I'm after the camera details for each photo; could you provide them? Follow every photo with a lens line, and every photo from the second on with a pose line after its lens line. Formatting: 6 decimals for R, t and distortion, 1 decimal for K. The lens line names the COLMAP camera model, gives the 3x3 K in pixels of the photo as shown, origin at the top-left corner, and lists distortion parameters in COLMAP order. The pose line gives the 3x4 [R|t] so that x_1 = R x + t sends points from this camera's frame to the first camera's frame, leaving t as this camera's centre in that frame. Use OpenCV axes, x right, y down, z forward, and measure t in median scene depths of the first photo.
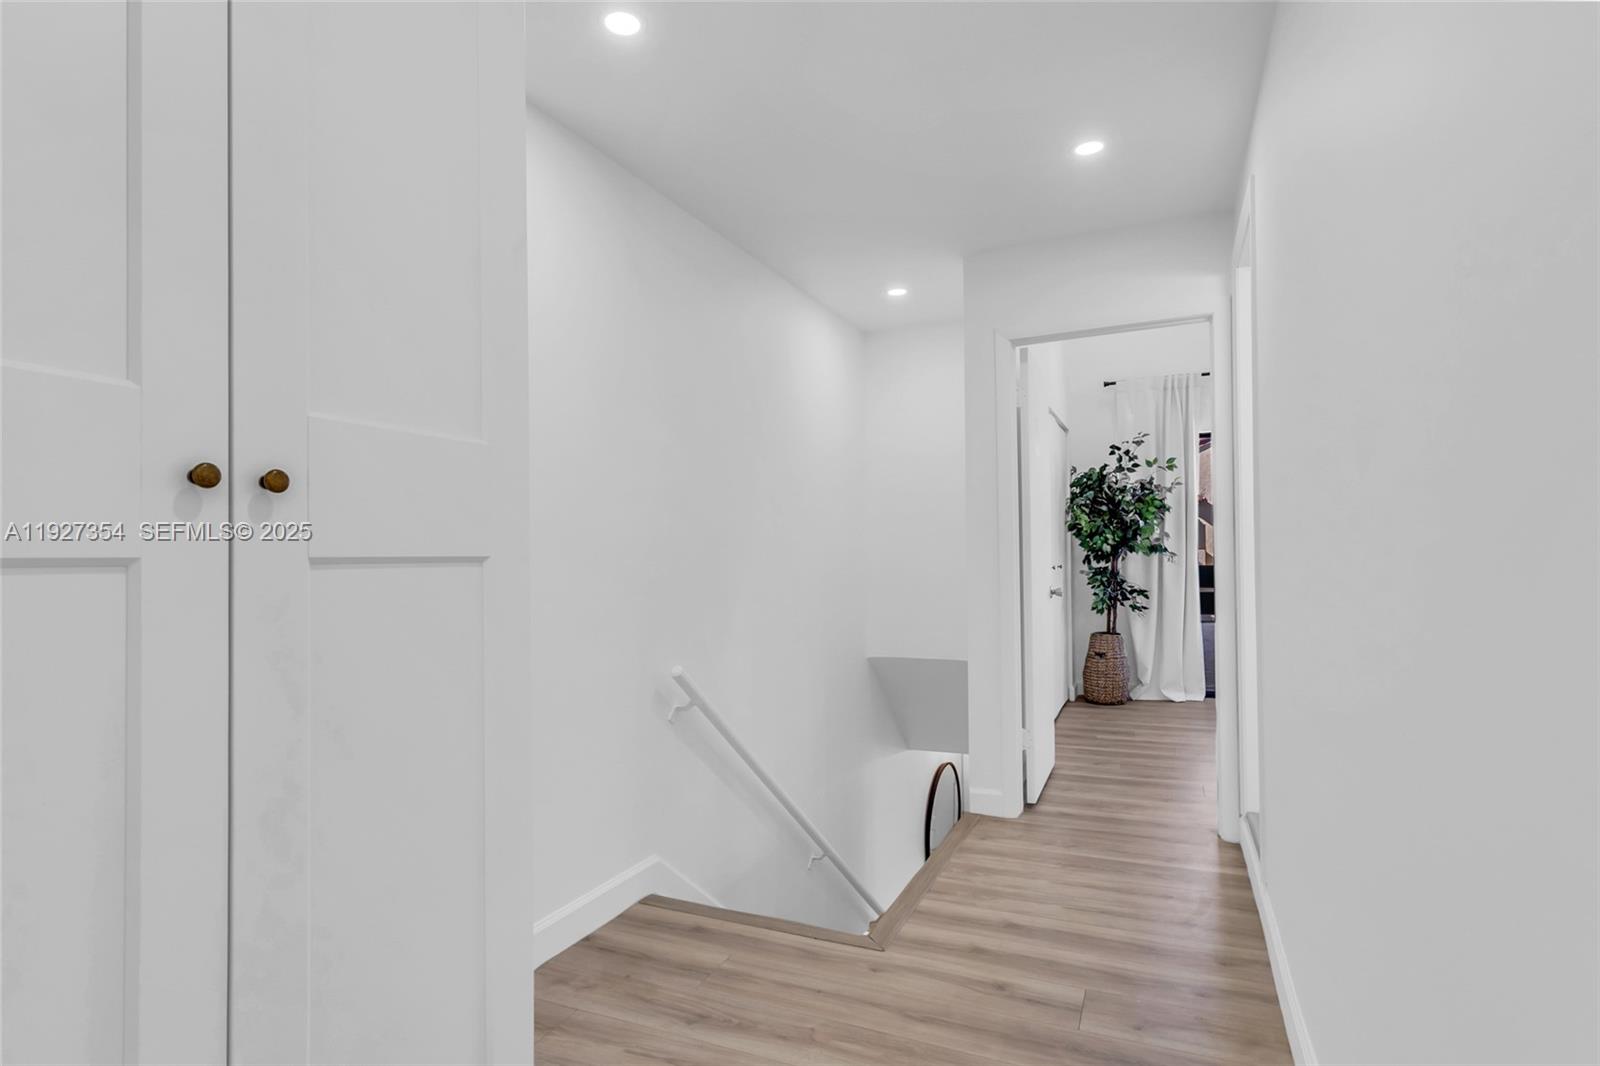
lens RADIAL K [[789.7, 0, 796.7], [0, 789.7, 556.0], [0, 0, 1]] dist [-0.000727, -0.000027]
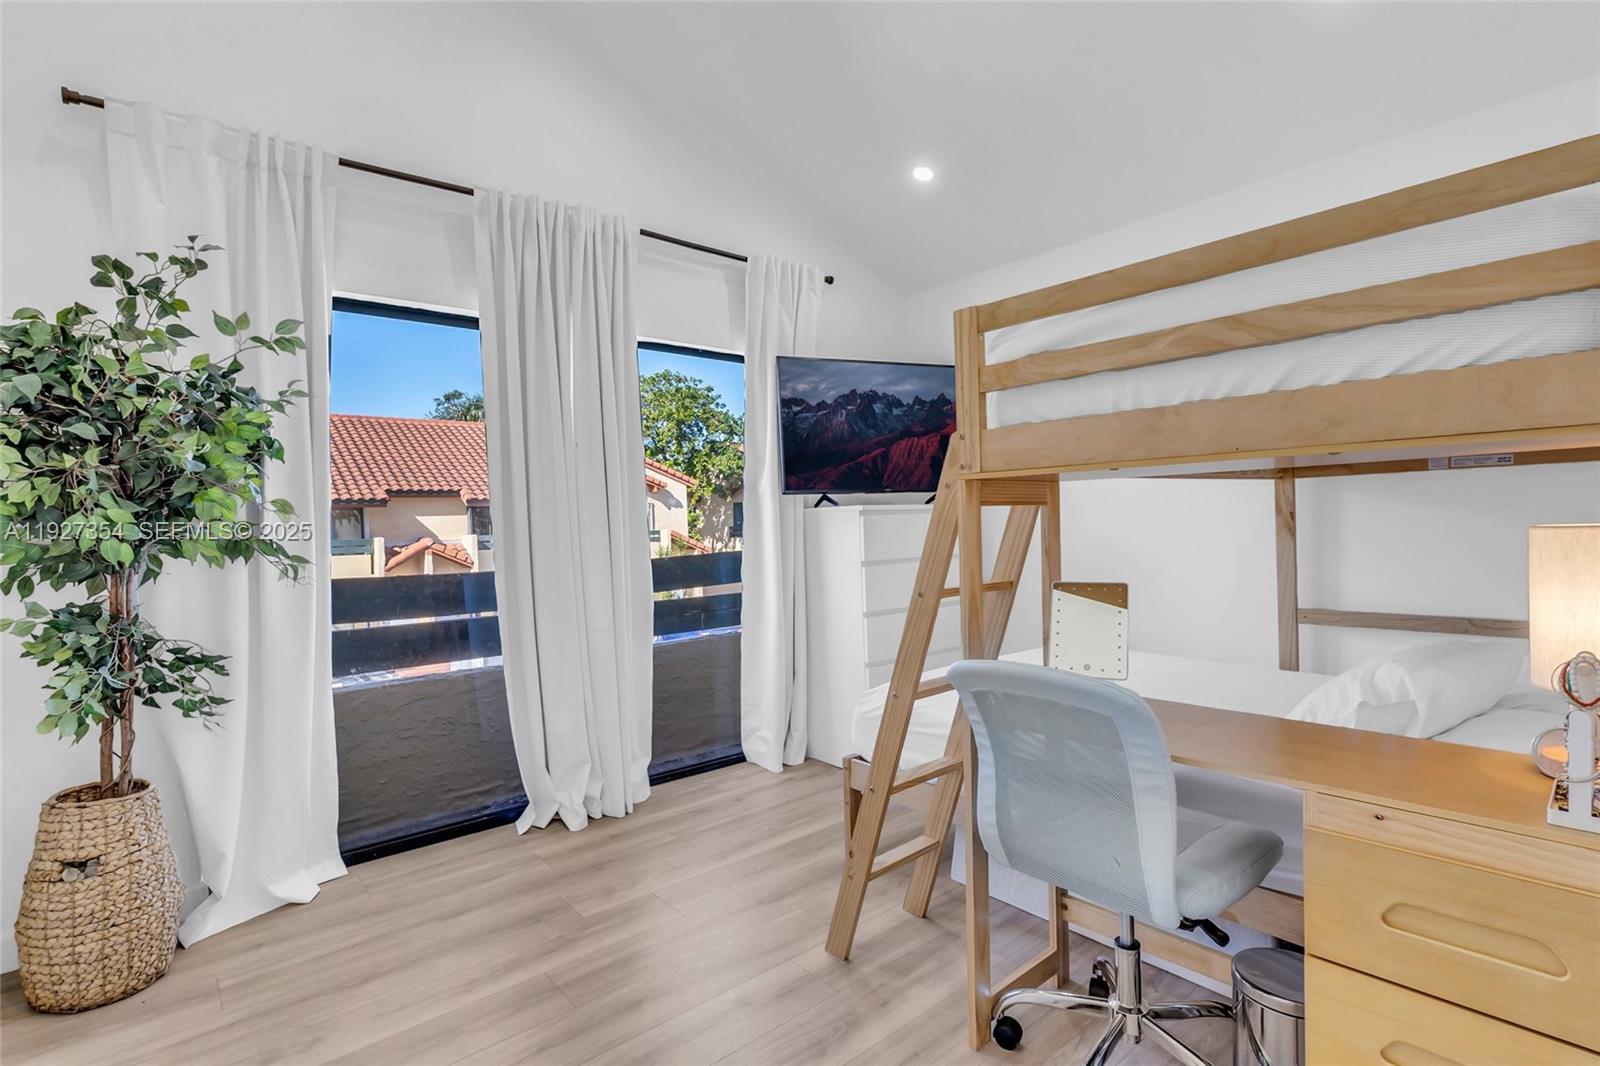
lens RADIAL K [[789.7, 0, 796.7], [0, 789.7, 556.0], [0, 0, 1]] dist [-0.000727, -0.000027]
pose [[0.421042, -0.021442, 0.906788, 0.208524], [0.017951, 0.999722, 0.015305, -0.006463], [-0.906863, 0.009834, 0.421310, 0.573597]]
